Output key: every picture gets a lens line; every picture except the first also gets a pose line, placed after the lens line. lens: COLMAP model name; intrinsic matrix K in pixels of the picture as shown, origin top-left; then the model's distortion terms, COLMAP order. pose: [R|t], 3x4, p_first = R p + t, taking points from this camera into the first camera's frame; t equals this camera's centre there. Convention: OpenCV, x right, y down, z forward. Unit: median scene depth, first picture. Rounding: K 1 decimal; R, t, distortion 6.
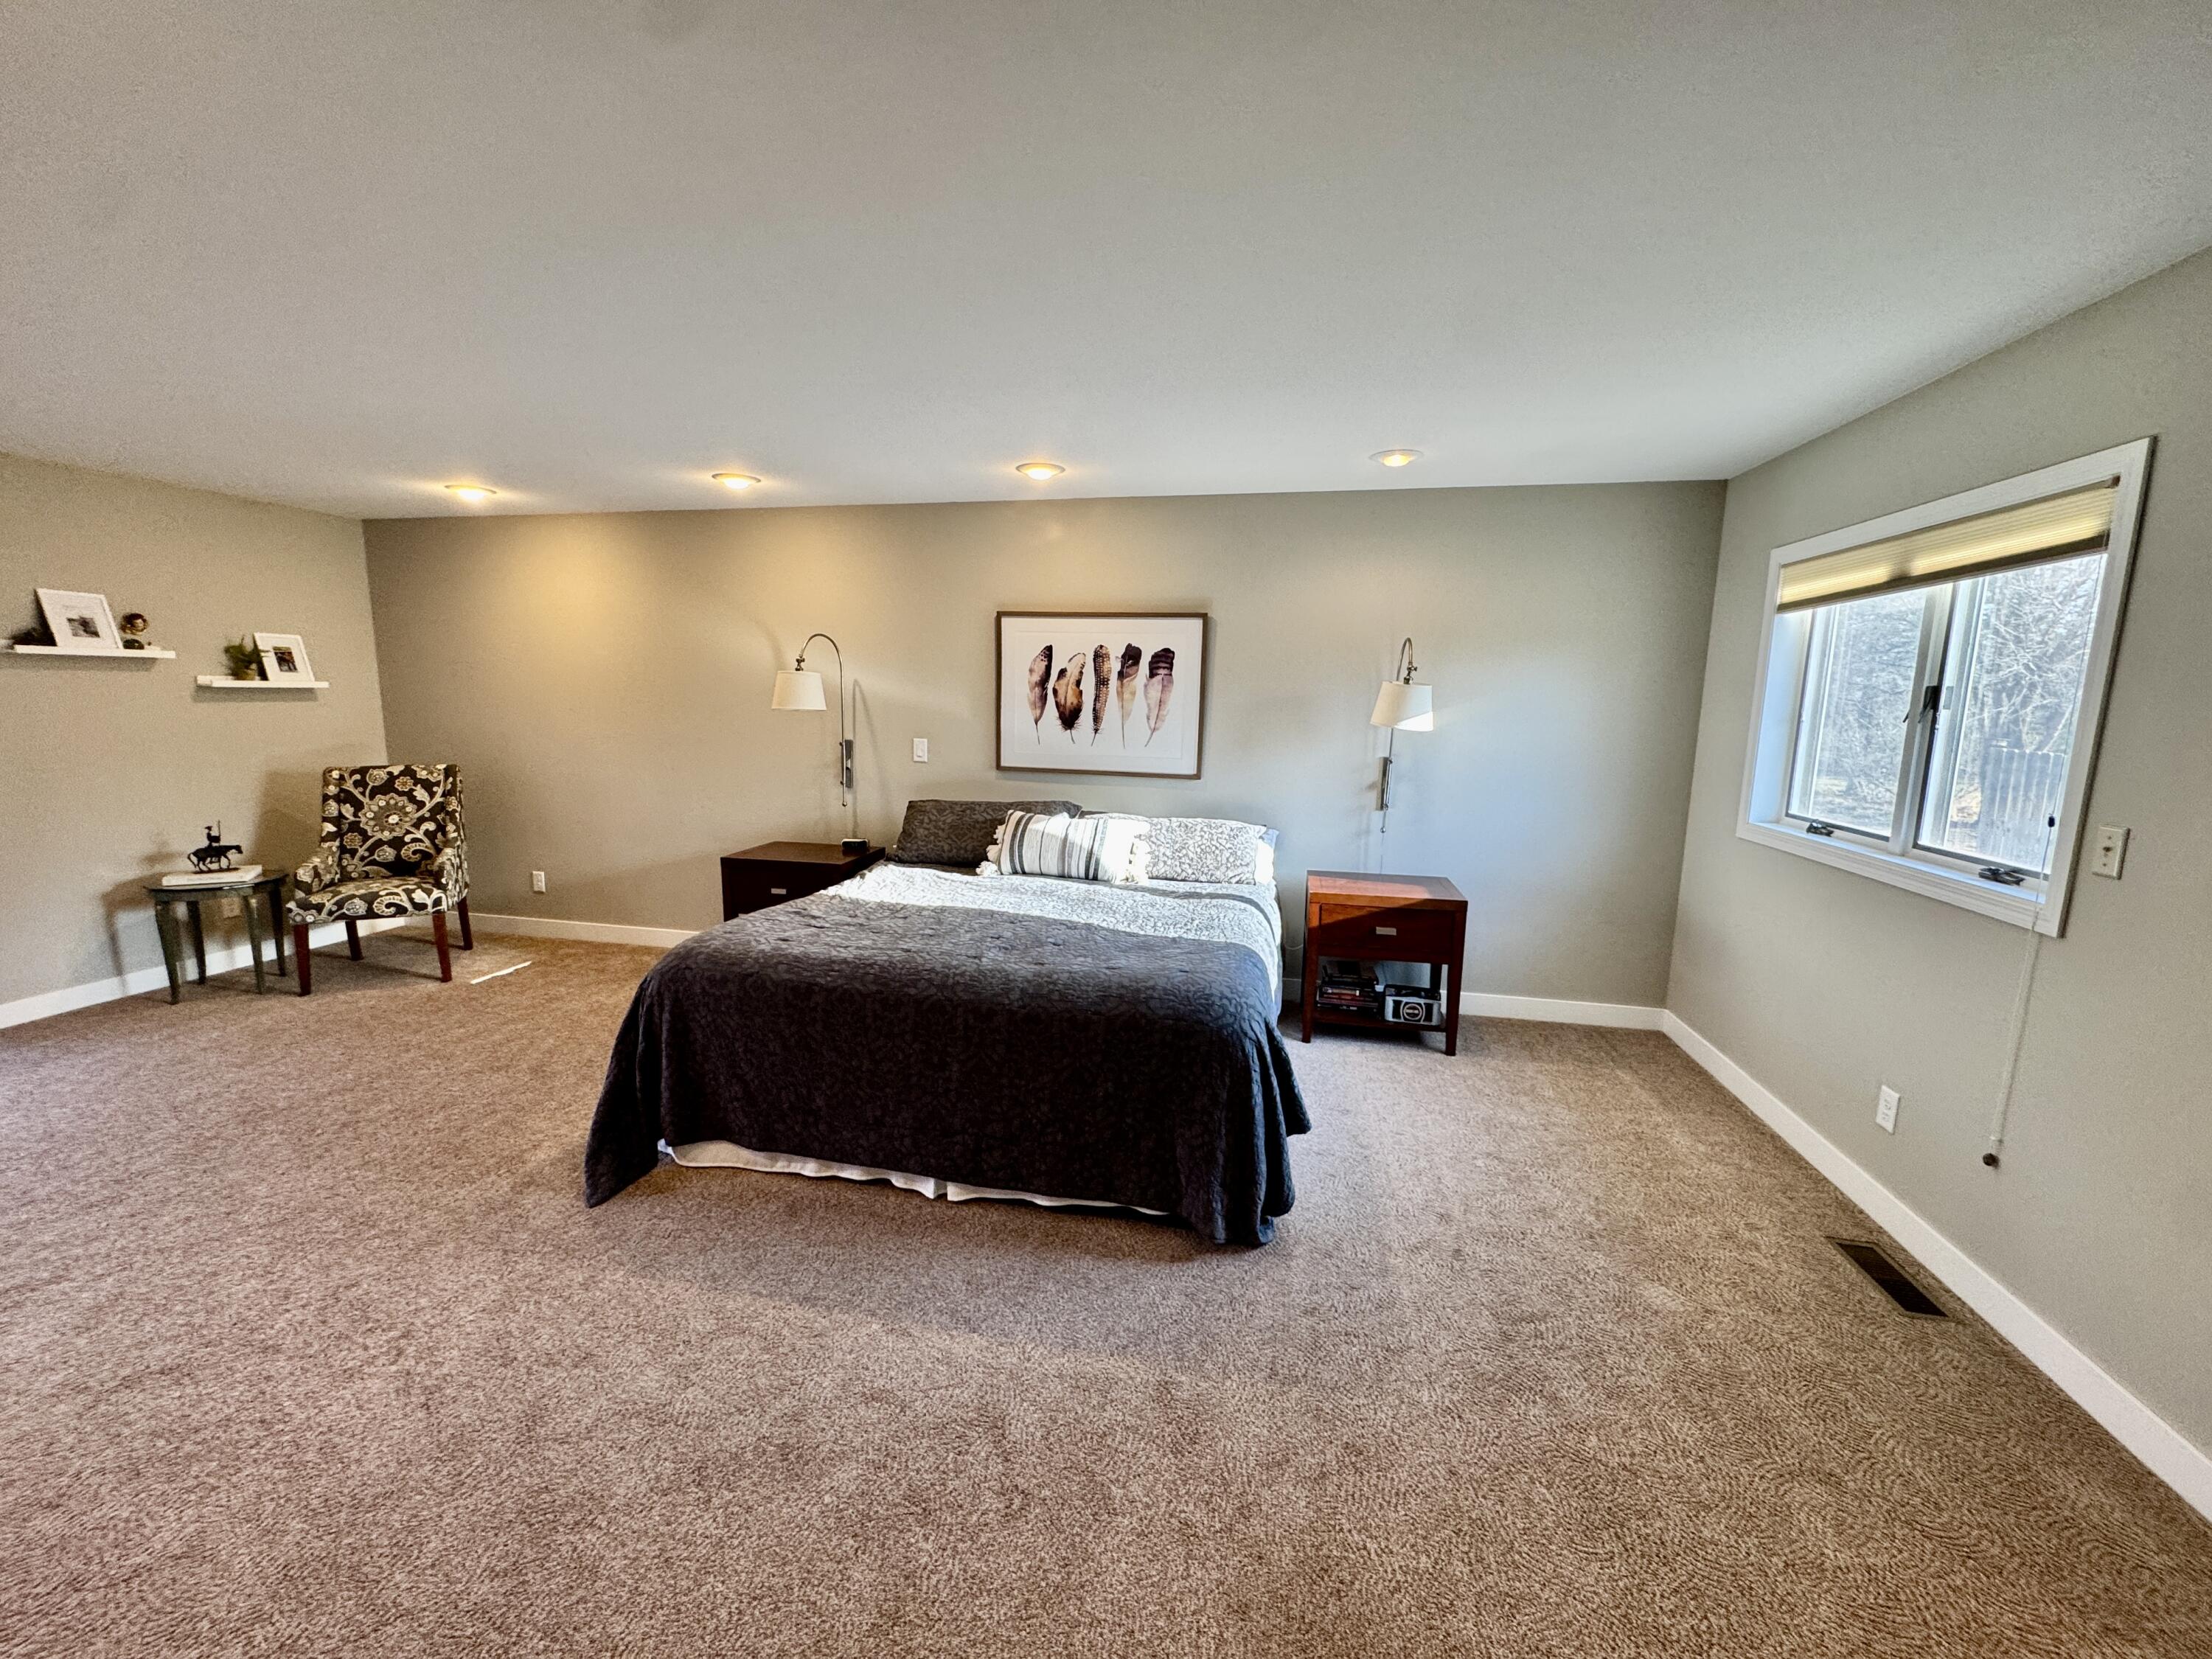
lens RADIAL K [[882.7, 0, 1103.0], [0, 882.7, 826.8], [0, 0, 1]] dist [-0.003037, 0.000862]
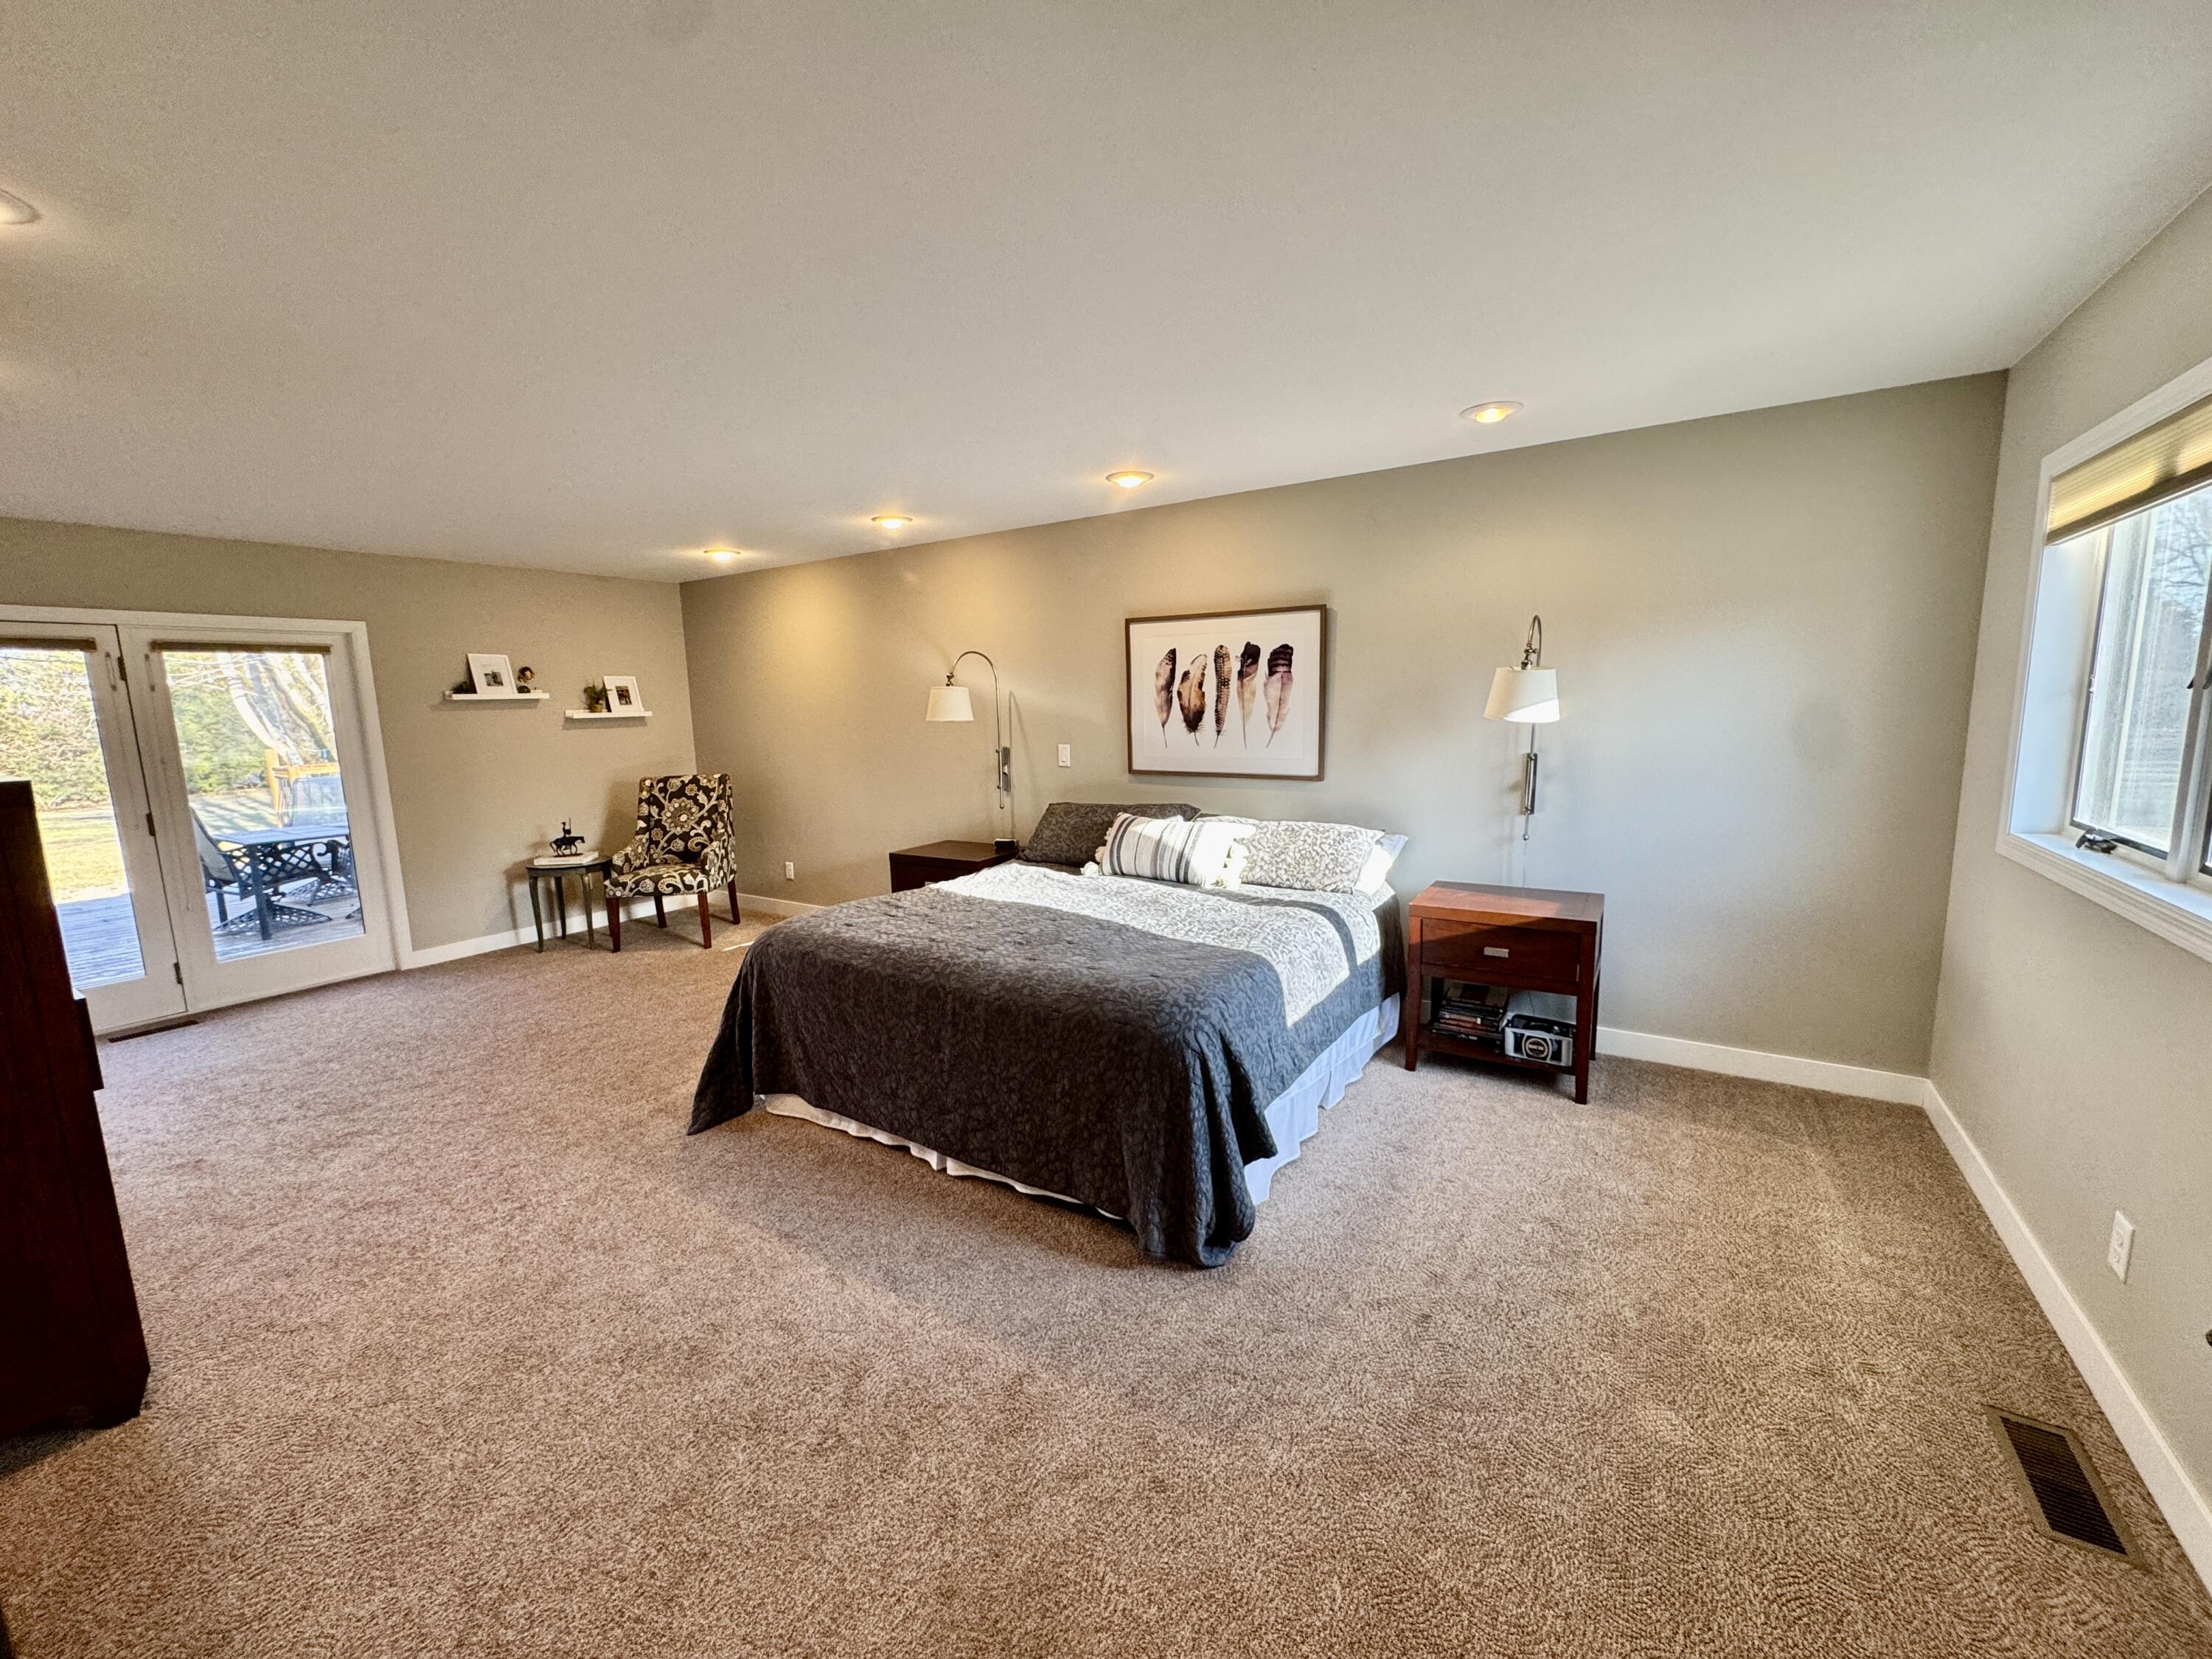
lens RADIAL K [[882.7, 0, 1110.6], [0, 882.7, 828.0], [0, 0, 1]] dist [-0.003037, 0.000862]
pose [[0.933849, 0.010278, -0.357519, 0.274488], [-0.011508, 0.999933, -0.001312, 0.000478], [0.357481, 0.005340, 0.933905, 0.044361]]
